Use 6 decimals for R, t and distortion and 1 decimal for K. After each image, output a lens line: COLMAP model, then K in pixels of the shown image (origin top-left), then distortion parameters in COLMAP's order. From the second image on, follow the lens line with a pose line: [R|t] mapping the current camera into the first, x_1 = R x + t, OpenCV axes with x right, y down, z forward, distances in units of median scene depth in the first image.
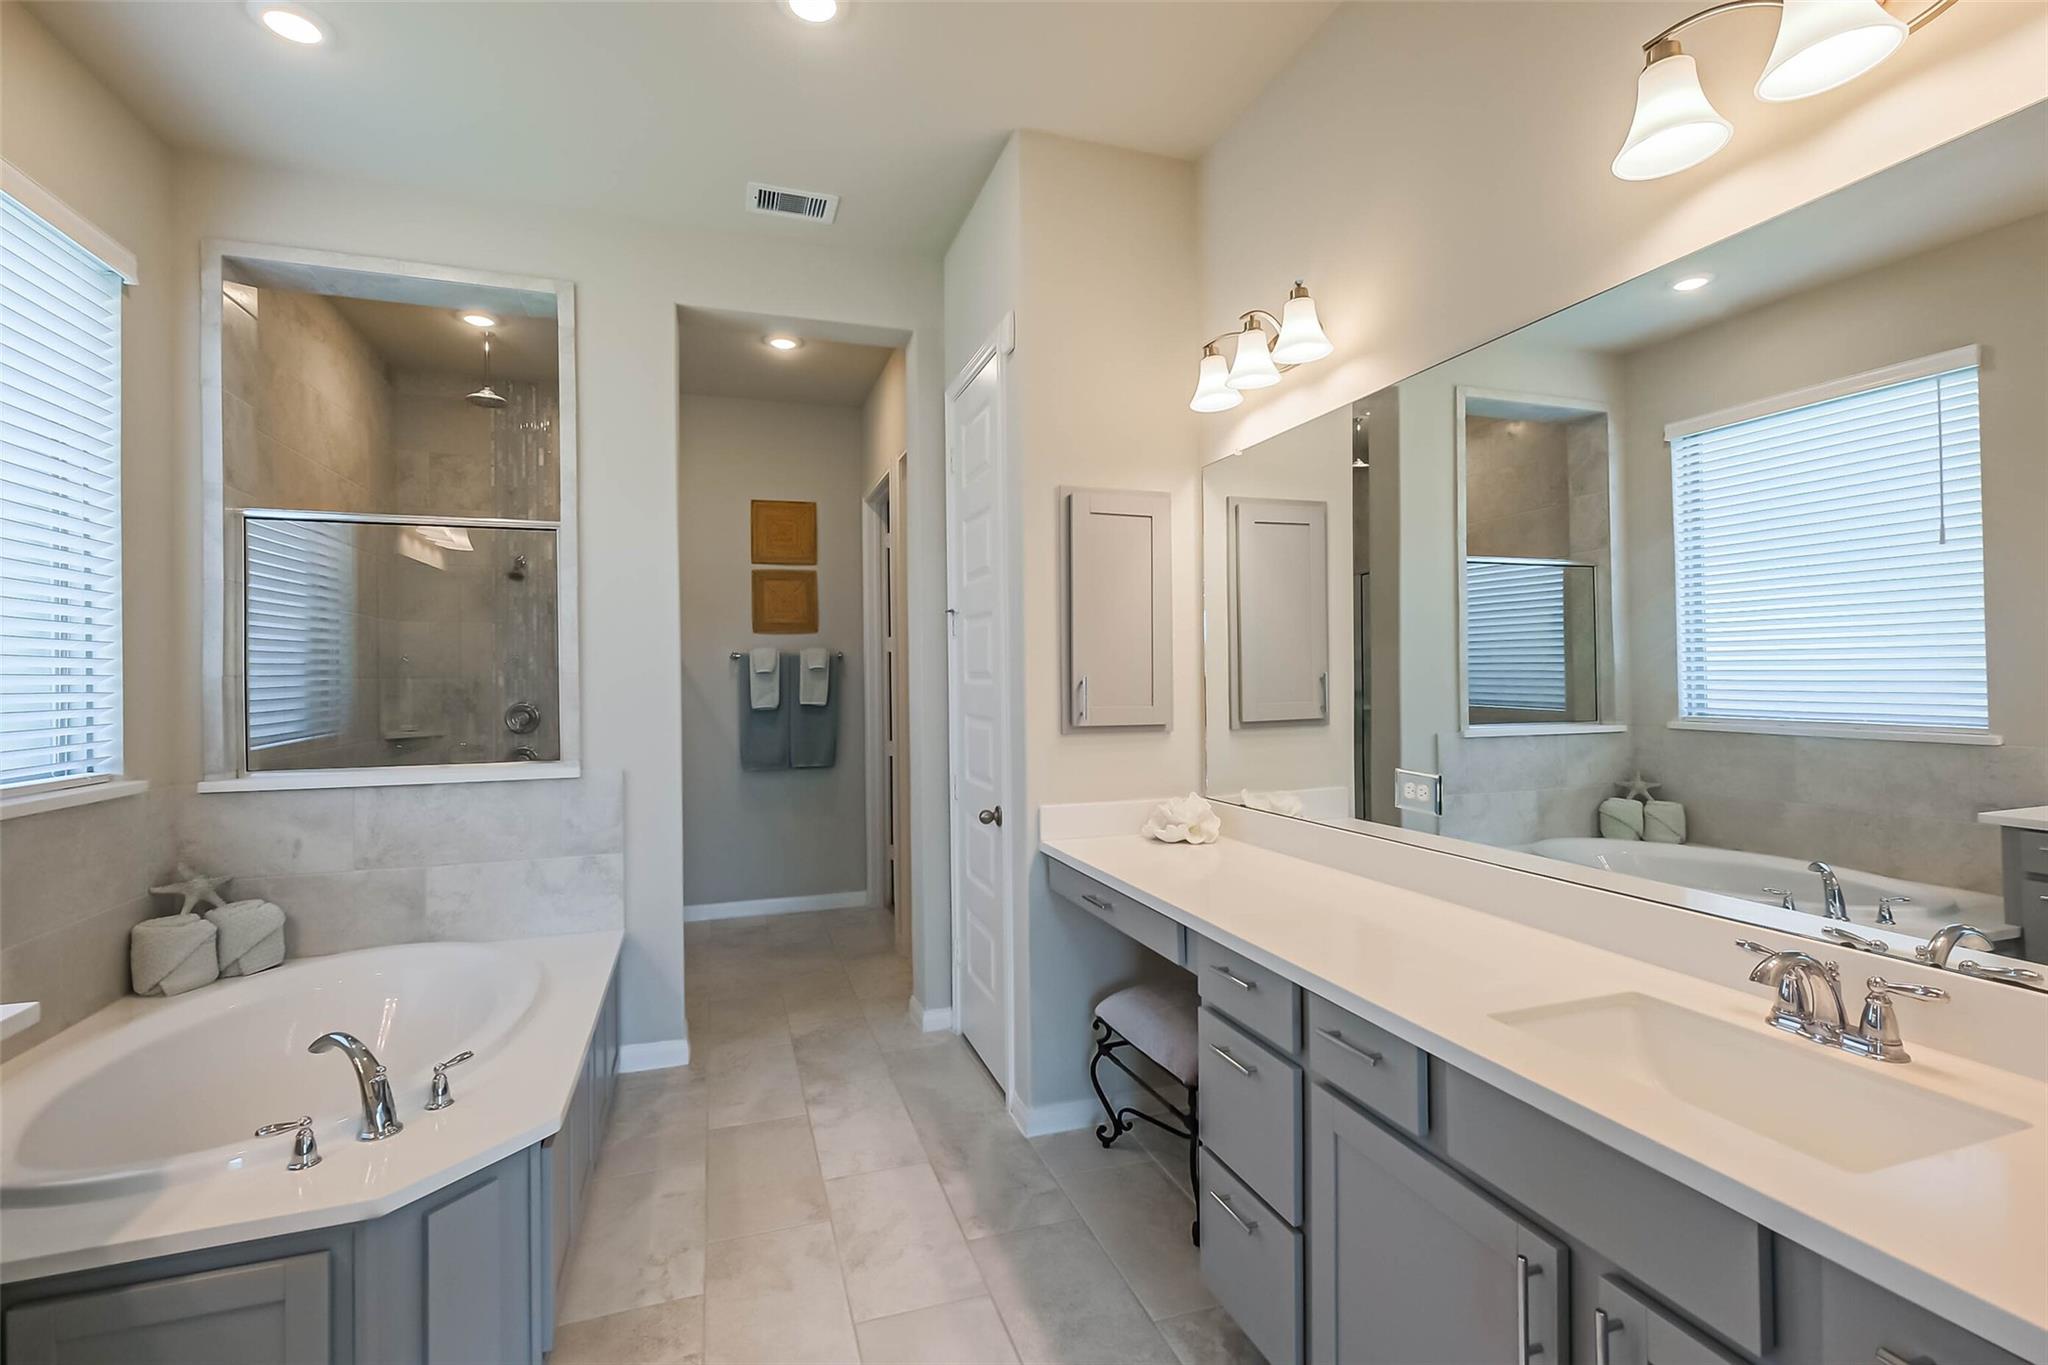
lens RADIAL K [[918.8, 0, 1011.0], [0, 918.8, 674.8], [0, 0, 1]] dist [0.012504, 0.000152]
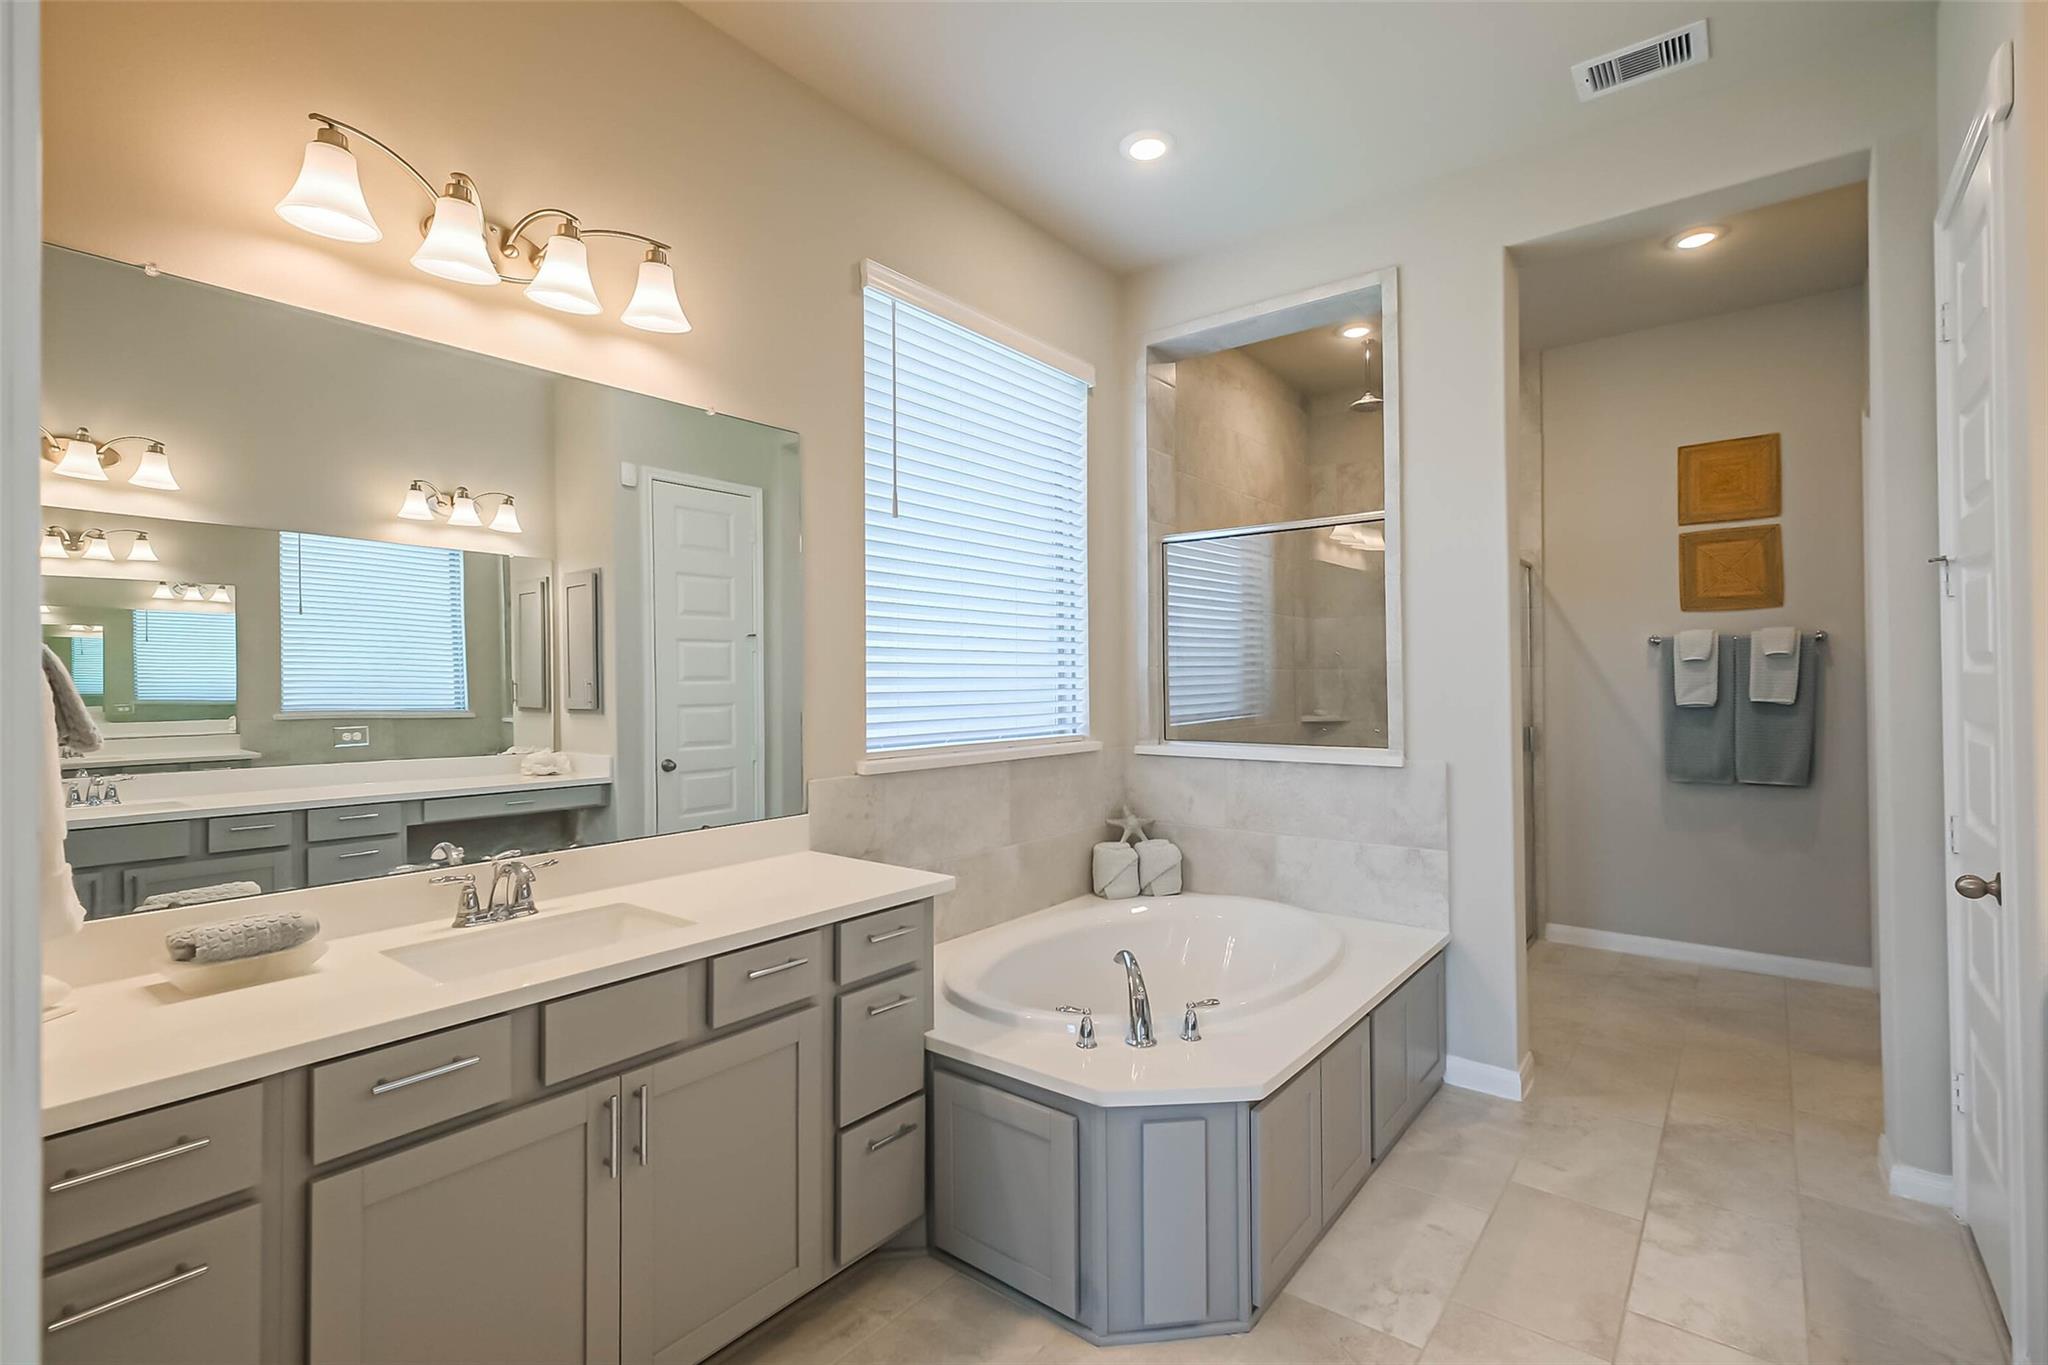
lens RADIAL K [[918.8, 0, 1013.0], [0, 918.8, 673.6], [0, 0, 1]] dist [0.012504, 0.000152]
pose [[0.563536, 0.000649, -0.826092, 0.113362], [0.004648, 0.999981, 0.003956, 0.005684], [0.826079, -0.006069, 0.563522, 0.103370]]
